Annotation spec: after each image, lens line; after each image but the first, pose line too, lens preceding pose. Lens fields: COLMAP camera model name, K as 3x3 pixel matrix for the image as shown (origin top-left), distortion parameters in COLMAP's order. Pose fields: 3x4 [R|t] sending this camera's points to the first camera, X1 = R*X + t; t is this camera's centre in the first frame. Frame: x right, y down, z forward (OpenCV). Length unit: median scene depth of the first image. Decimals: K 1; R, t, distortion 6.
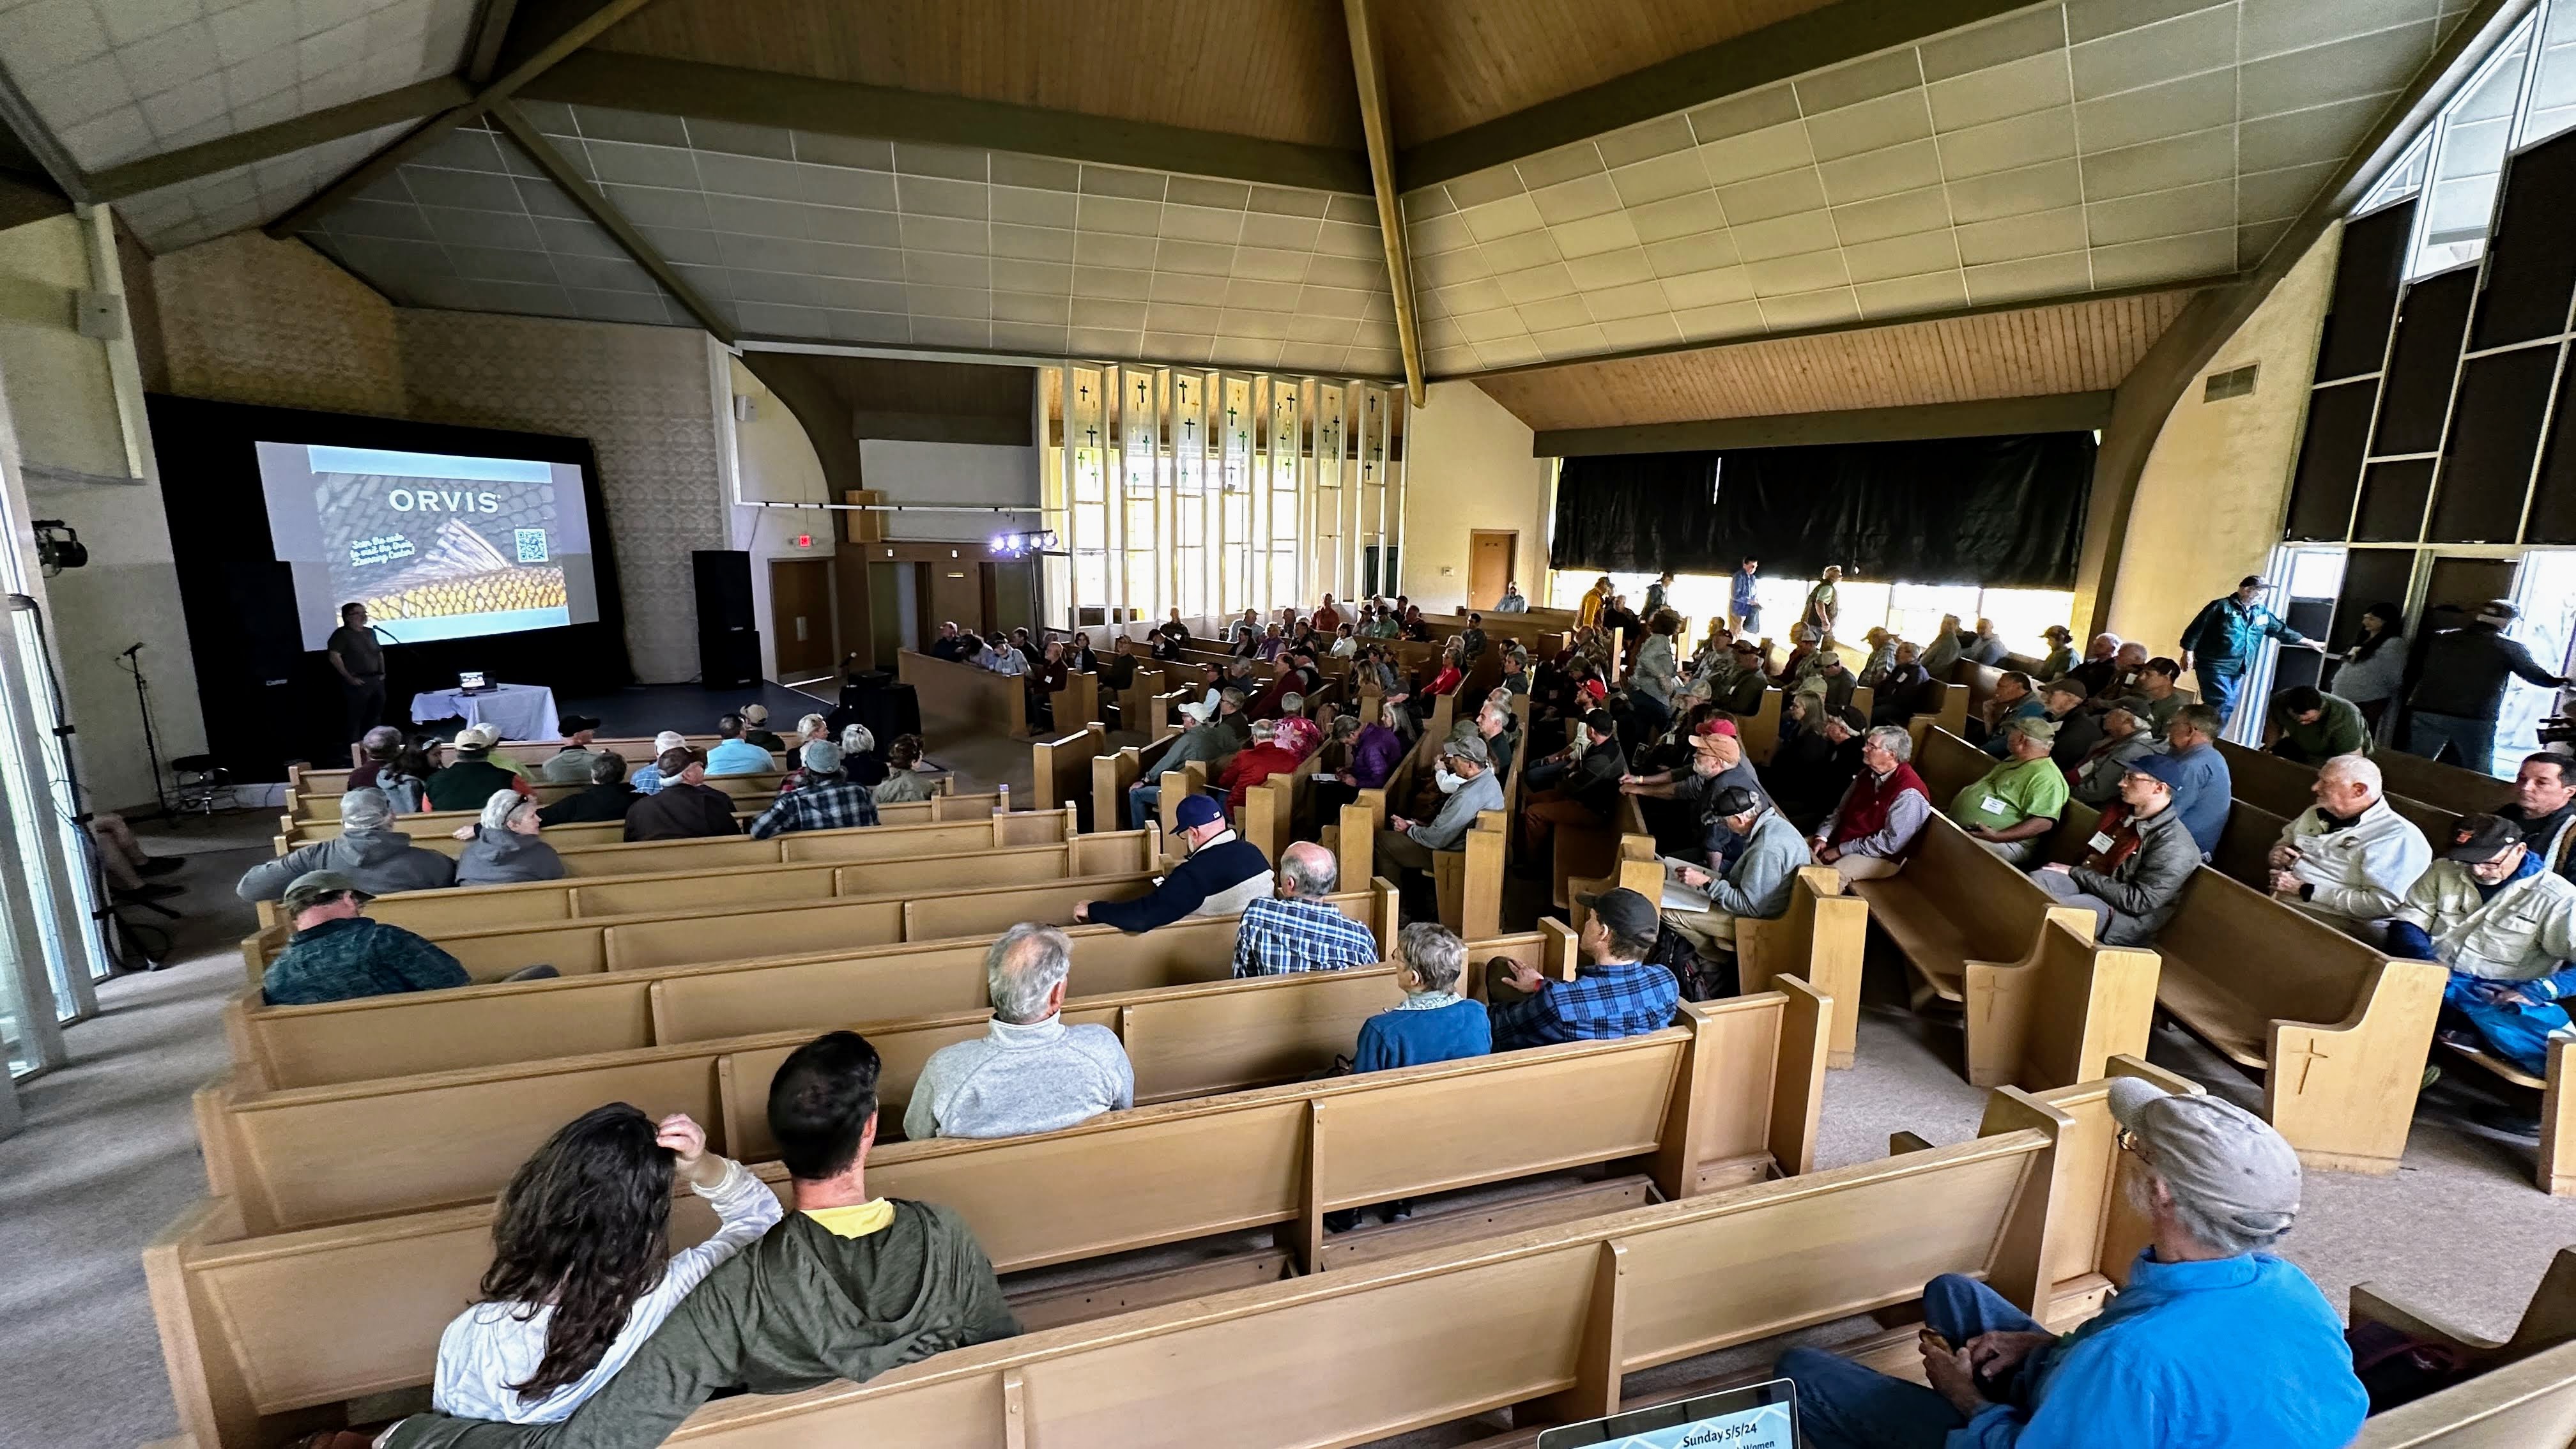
lens RADIAL K [[1008.9, 0, 1285.6], [0, 1008.9, 717.6], [0, 0, 1]] dist [-0.001085, 0.000568]
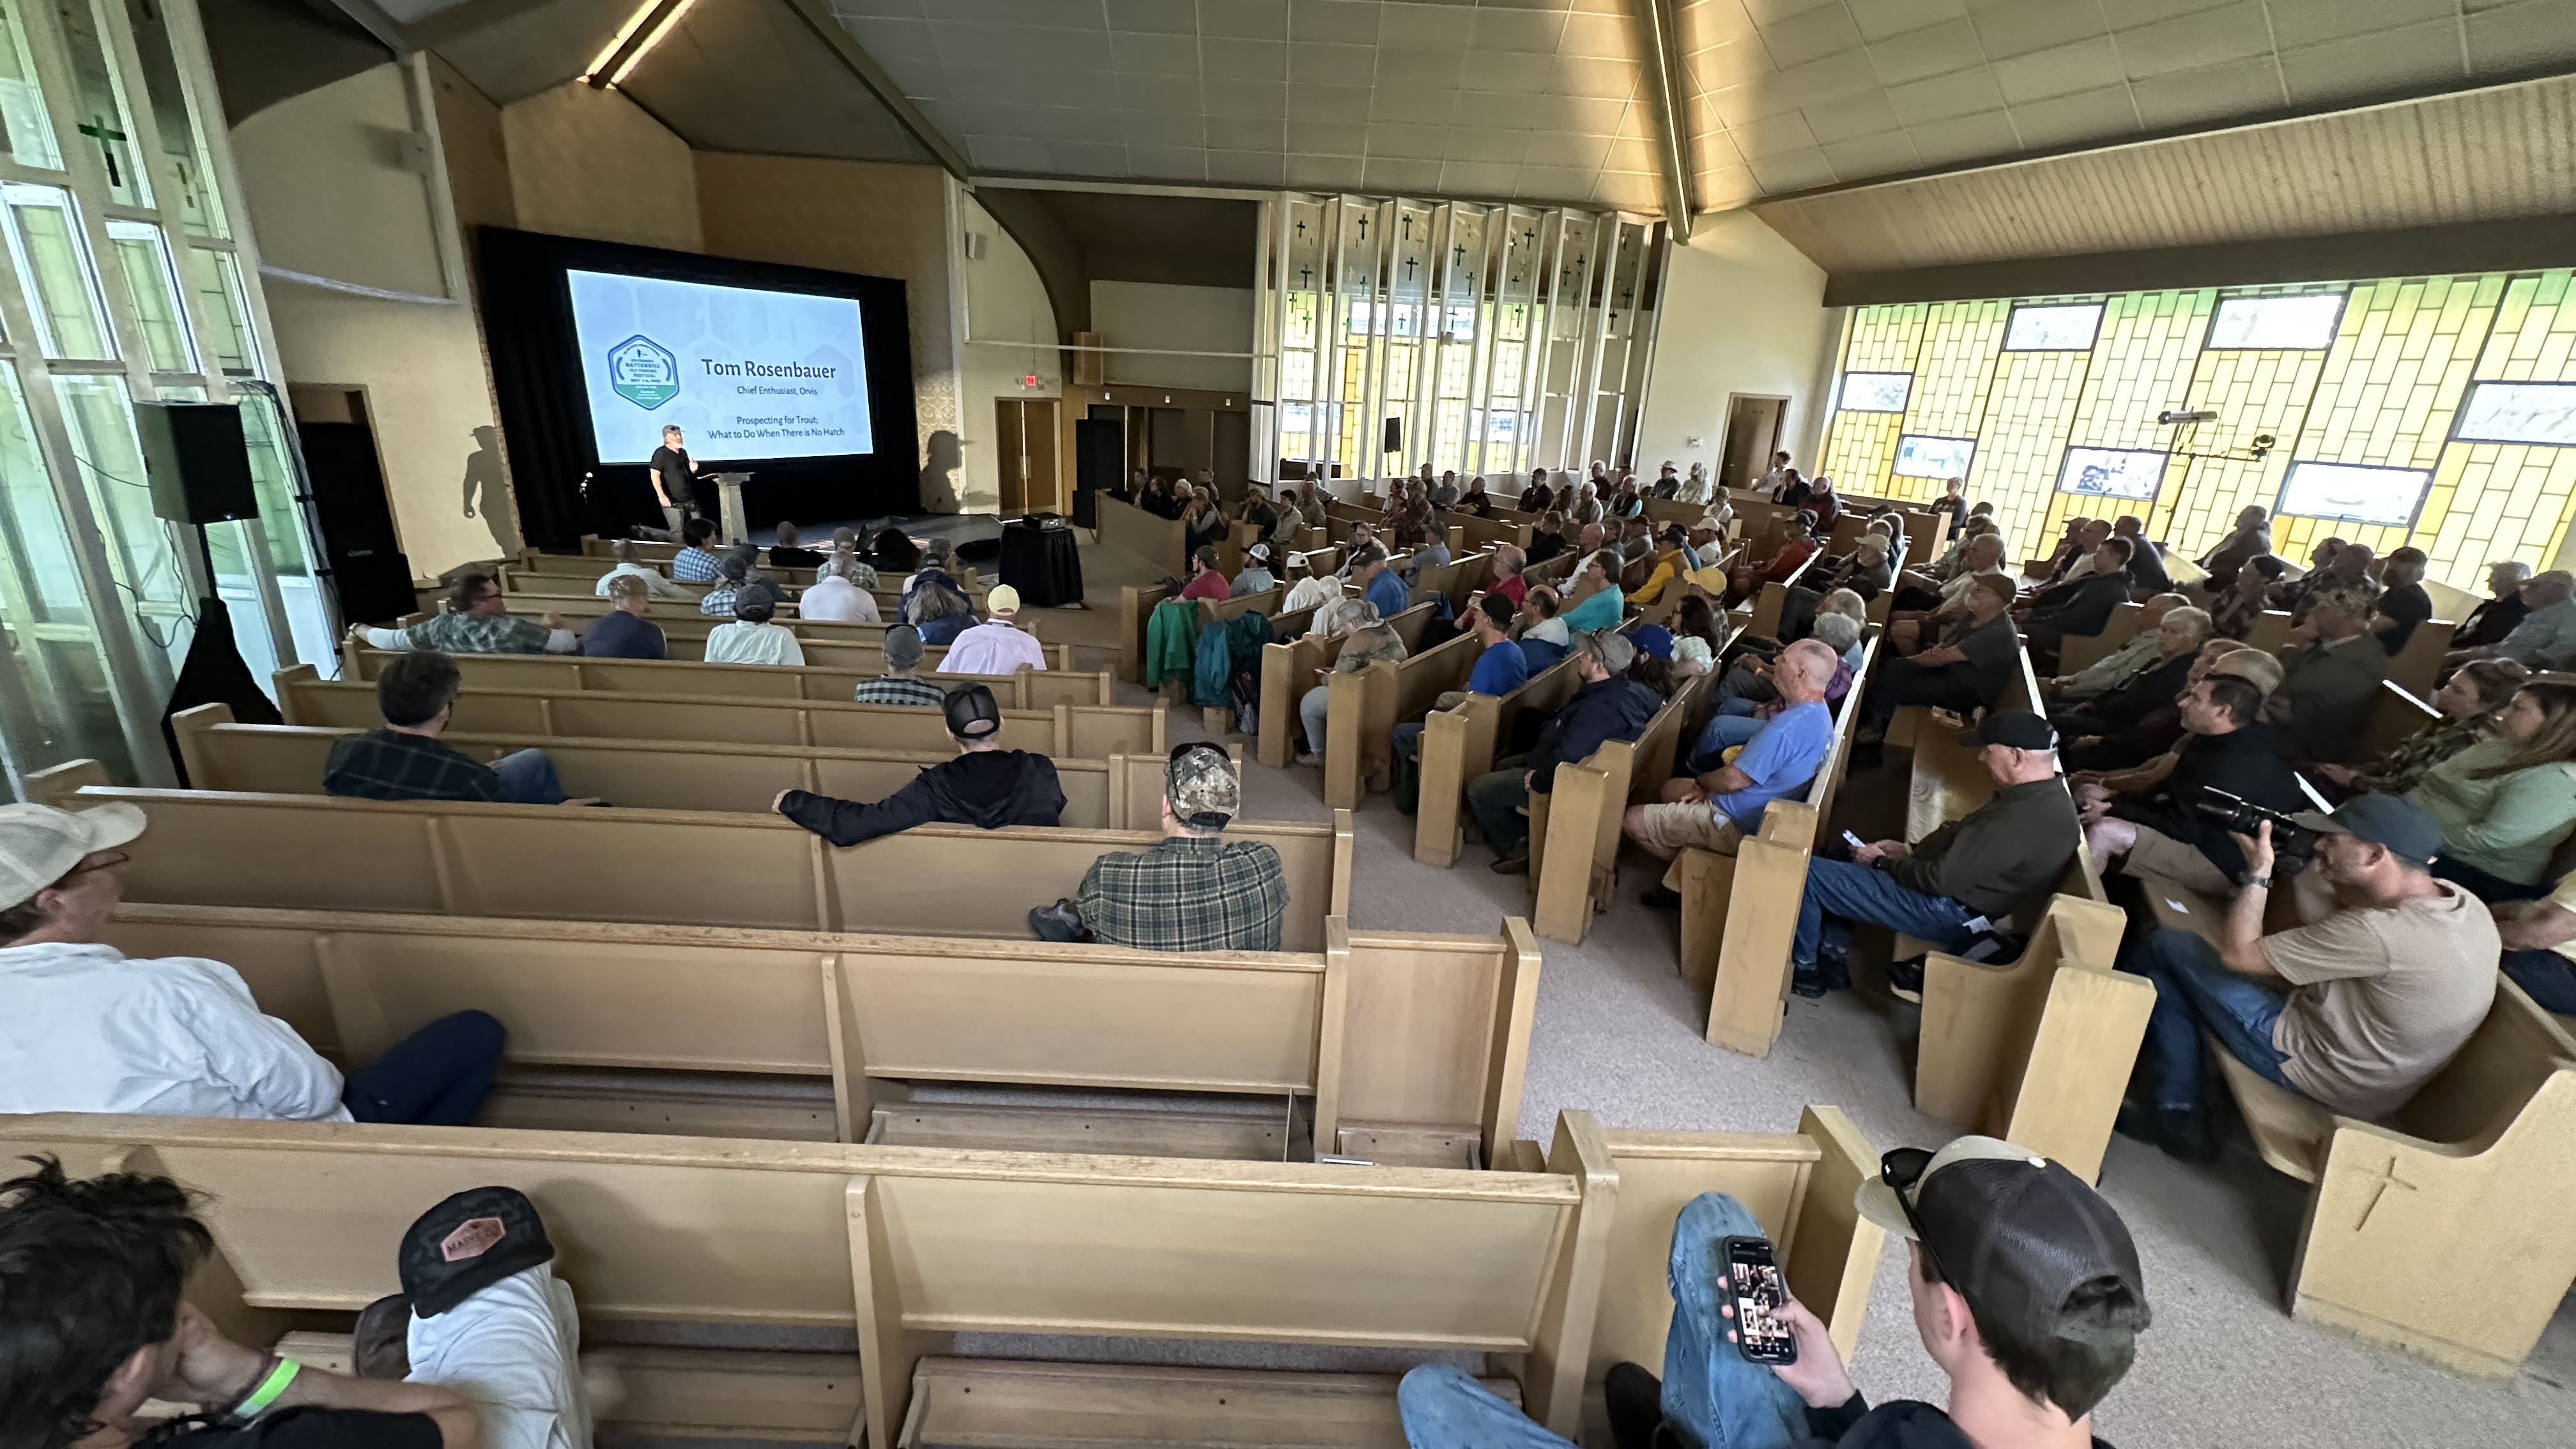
lens RADIAL K [[1008.9, 0, 1314.5], [0, 1008.9, 715.9], [0, 0, 1]] dist [-0.001085, 0.000568]
pose [[0.956386, 0.117765, -0.267315, 0.118083], [-0.084509, 0.987546, 0.132707, 0.002775], [0.279614, -0.104329, 0.954427, 0.051786]]
